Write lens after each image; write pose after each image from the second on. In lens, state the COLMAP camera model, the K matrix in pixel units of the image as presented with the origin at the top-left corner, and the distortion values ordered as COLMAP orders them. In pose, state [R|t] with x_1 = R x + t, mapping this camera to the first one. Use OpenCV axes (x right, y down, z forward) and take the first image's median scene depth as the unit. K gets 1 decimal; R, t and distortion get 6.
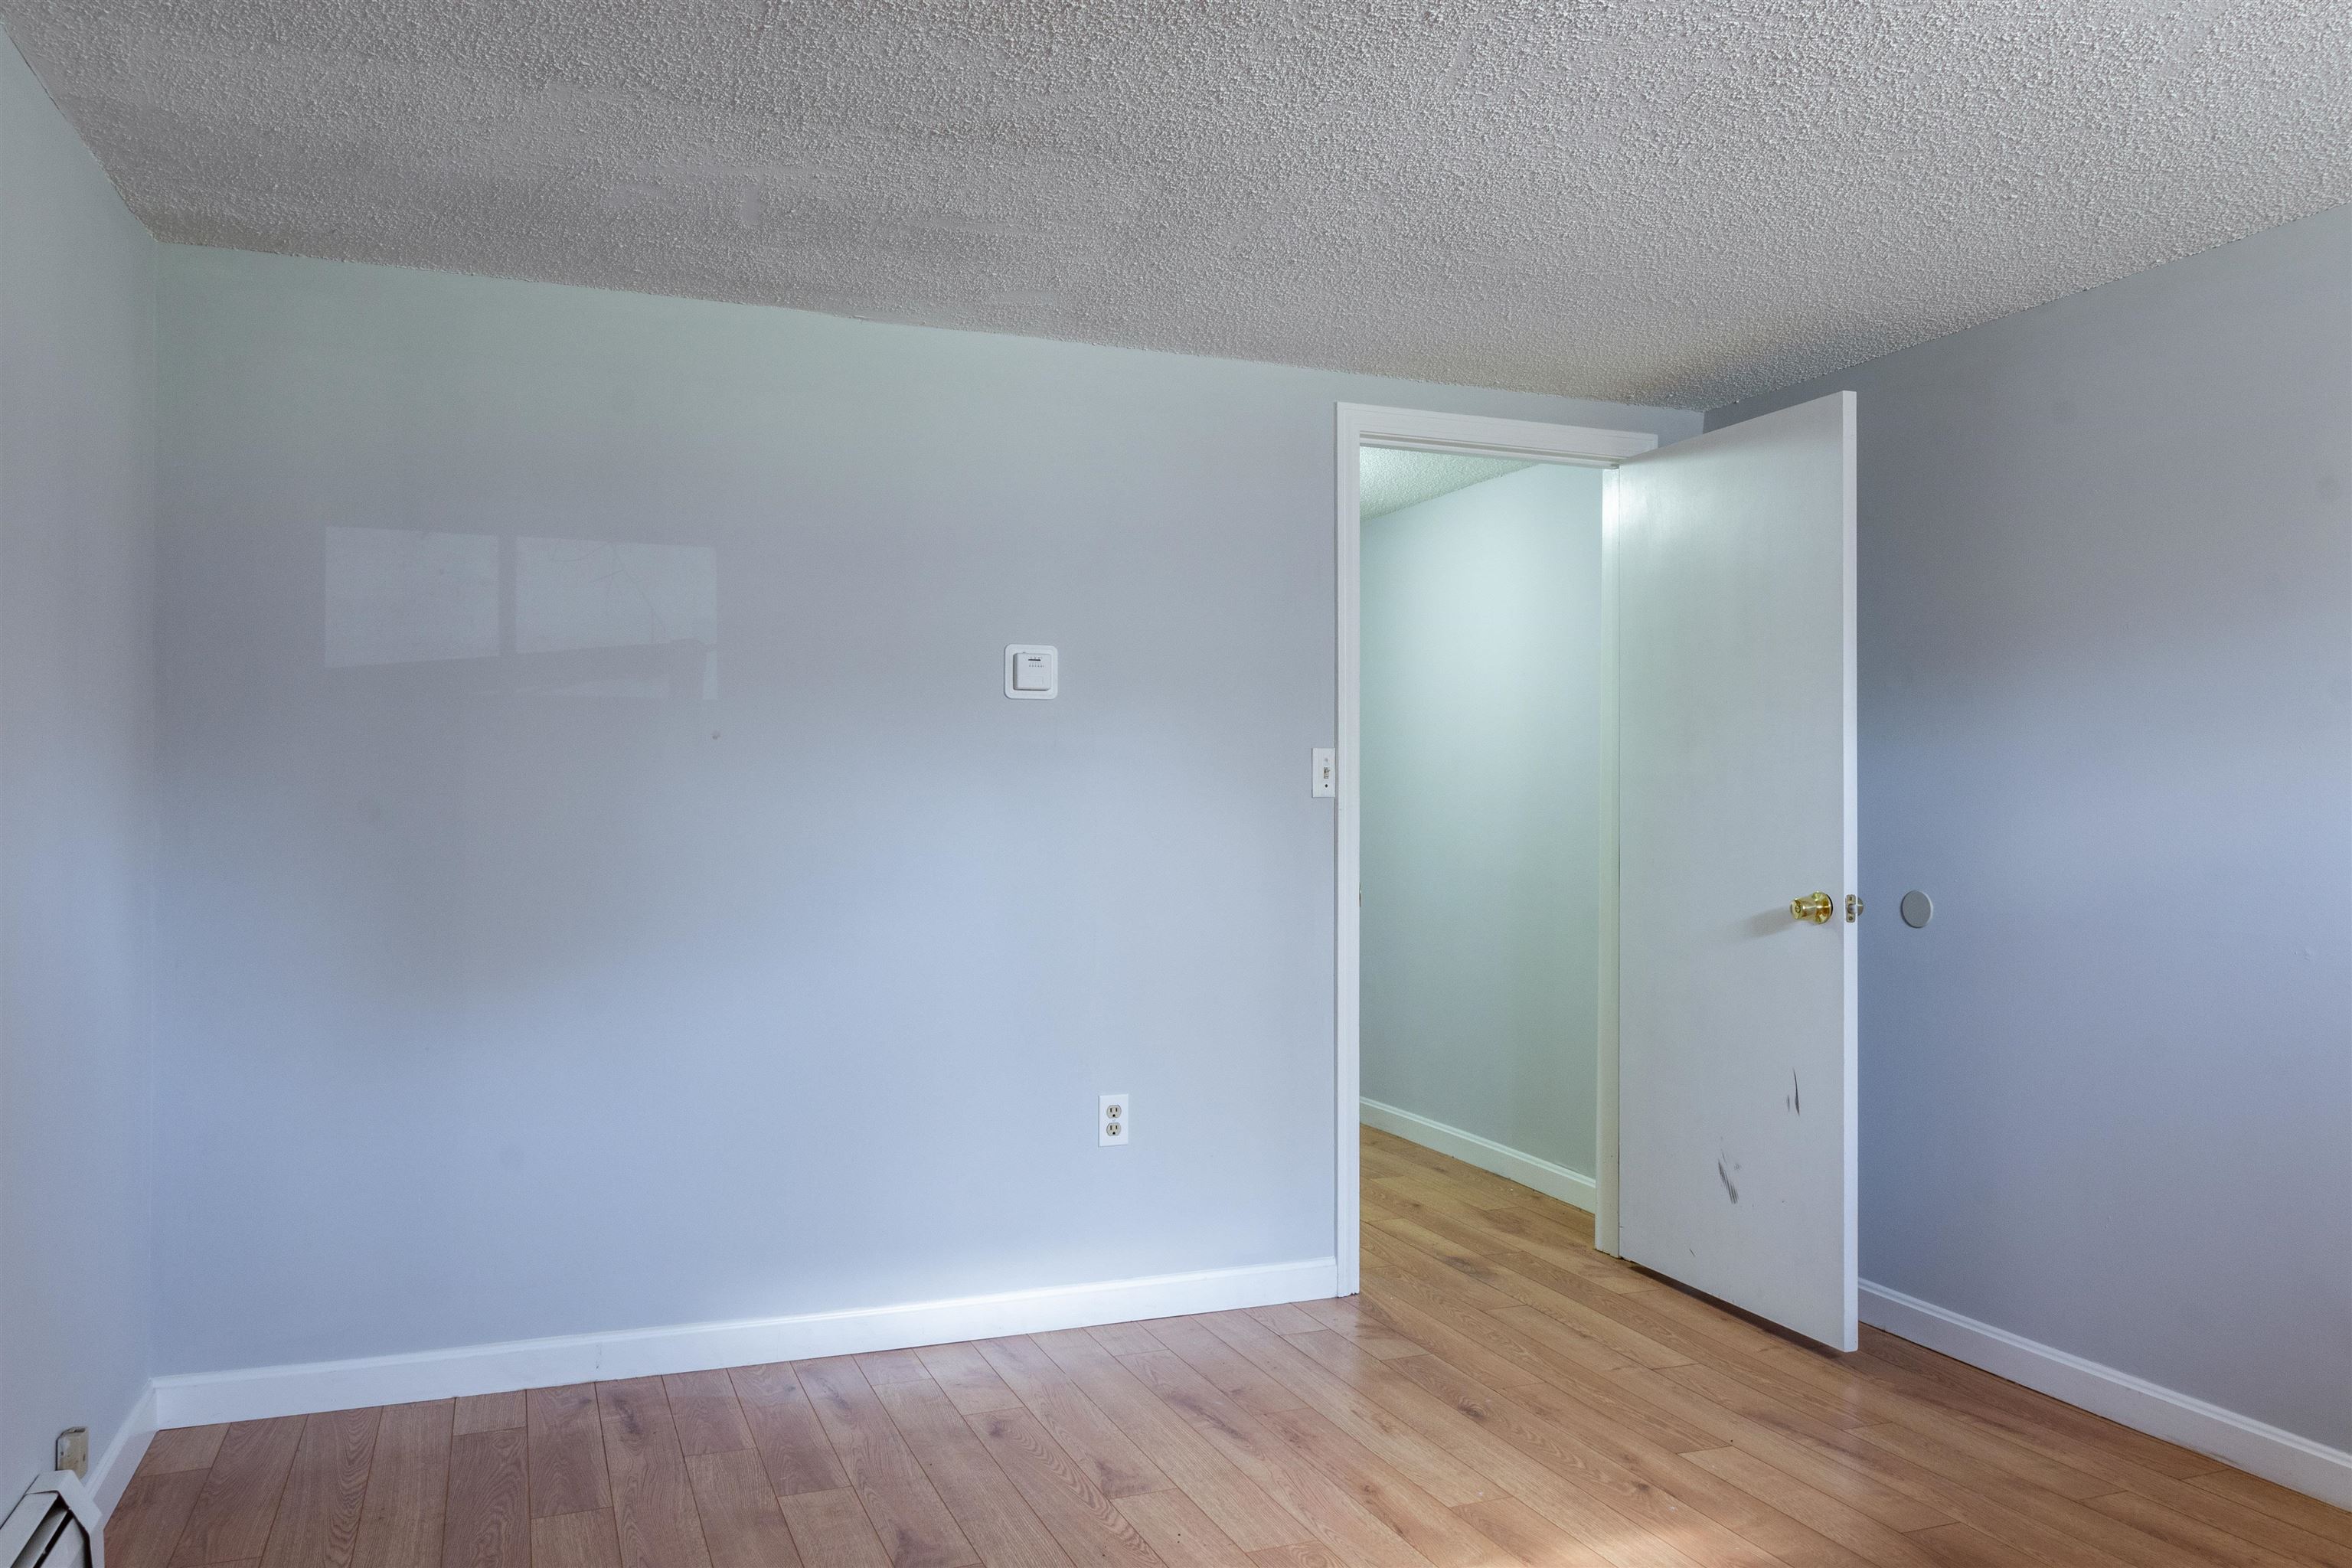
lens RADIAL K [[1713.6, 0, 1176.0], [0, 1713.6, 784.0], [0, 0, 1]] dist [0.030343, 0.002172]
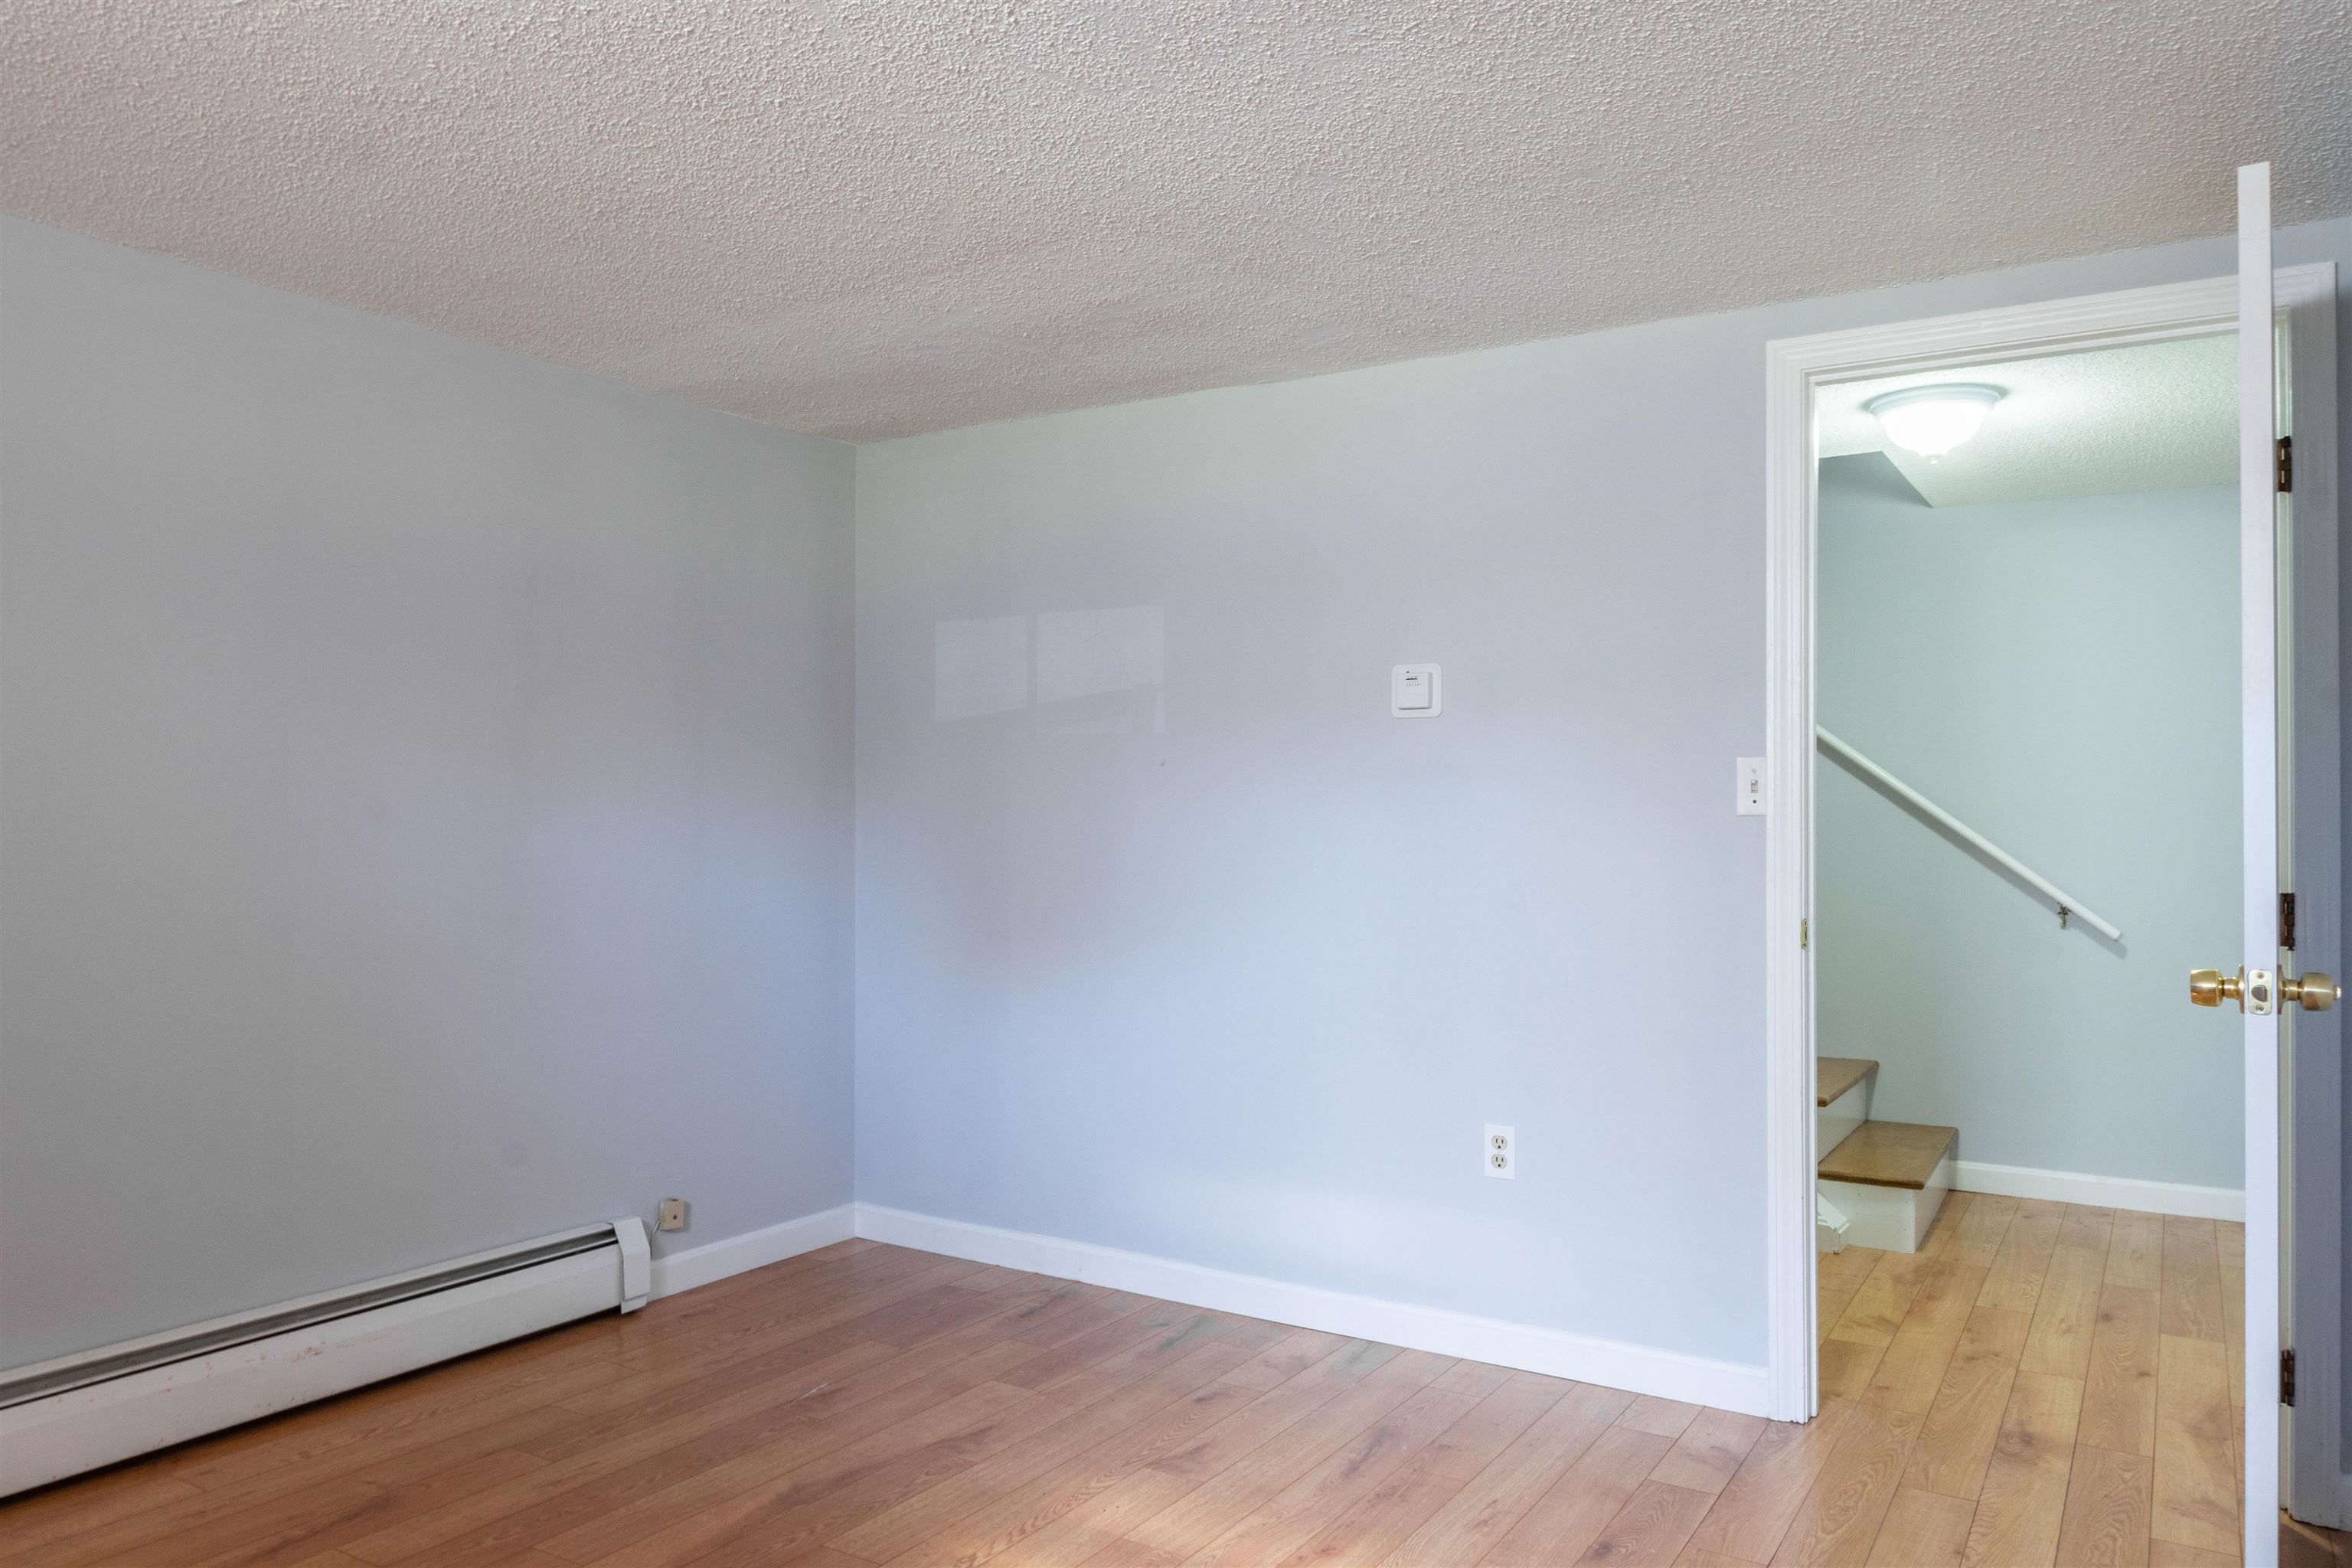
lens RADIAL K [[1576.9, 0, 1176.0], [0, 1576.9, 784.0], [0, 0, 1]] dist [0.009425, 0.001044]
pose [[0.590397, -0.013682, -0.806997, 0.572869], [0.005994, 0.999903, -0.012567, 0.000378], [0.807091, 0.002582, 0.590422, 0.333318]]
